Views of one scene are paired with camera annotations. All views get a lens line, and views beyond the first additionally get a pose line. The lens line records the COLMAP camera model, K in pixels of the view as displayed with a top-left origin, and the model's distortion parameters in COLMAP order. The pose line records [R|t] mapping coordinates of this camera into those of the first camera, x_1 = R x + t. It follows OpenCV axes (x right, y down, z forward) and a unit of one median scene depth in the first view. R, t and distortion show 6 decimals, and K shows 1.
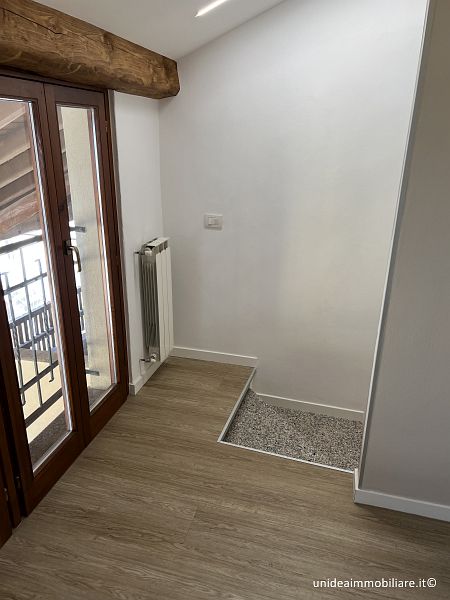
lens RADIAL K [[450.0, 0, 223.7], [0, 450.0, 297.9], [0, 0, 1]] dist [0.033428, -0.023122]
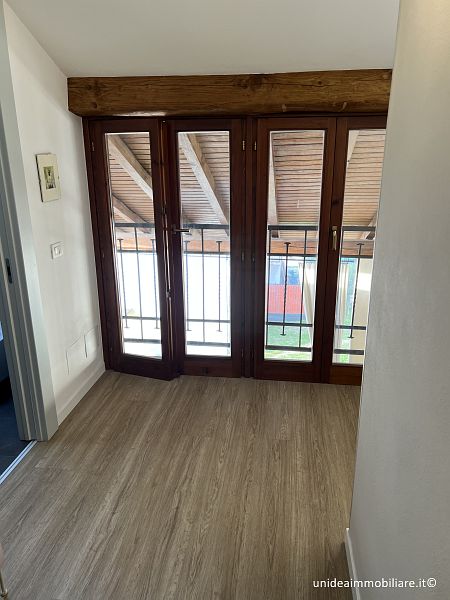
lens RADIAL K [[450.0, 0, 224.7], [0, 450.0, 300.7], [0, 0, 1]] dist [0.033428, -0.023122]
pose [[0.129327, 0.289975, -0.948256, 1.096858], [-0.340096, 0.911253, 0.232277, -0.135974], [0.931456, 0.292458, 0.216469, 0.486606]]
